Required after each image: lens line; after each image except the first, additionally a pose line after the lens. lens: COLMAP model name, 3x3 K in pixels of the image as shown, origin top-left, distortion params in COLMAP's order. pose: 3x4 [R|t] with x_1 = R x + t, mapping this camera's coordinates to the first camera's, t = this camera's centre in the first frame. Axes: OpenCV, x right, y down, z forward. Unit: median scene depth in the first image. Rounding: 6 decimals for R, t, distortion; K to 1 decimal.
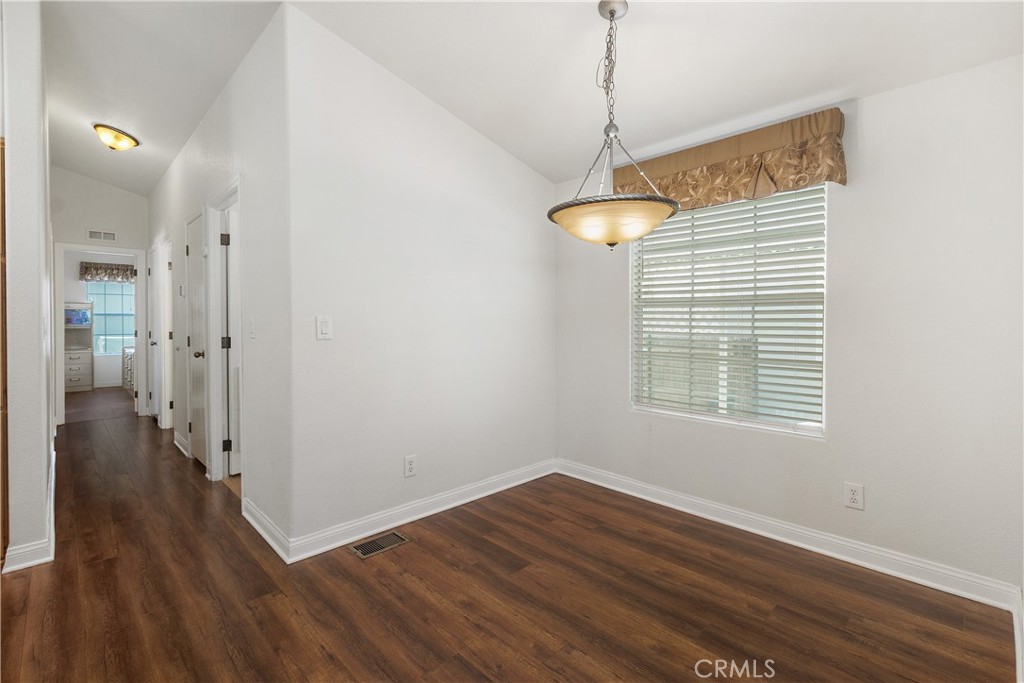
lens RADIAL K [[472.1, 0, 512.0], [0, 472.1, 324.6], [0, 0, 1]] dist [-0.000367, -0.000216]
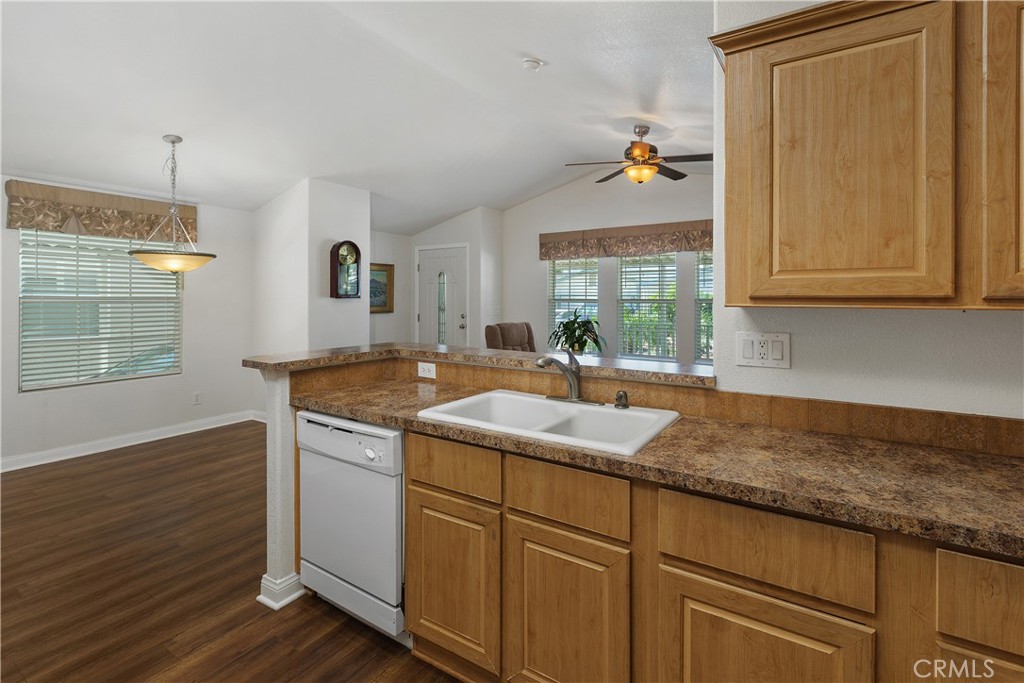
lens RADIAL K [[487.3, 0, 511.4], [0, 487.3, 284.1], [0, 0, 1]] dist [-0.002800, -0.000591]
pose [[-0.230206, 0.029411, 0.972697, -1.694210], [0.011804, 0.999554, -0.027430, -0.055619], [-0.973070, 0.005167, -0.230450, 0.174898]]
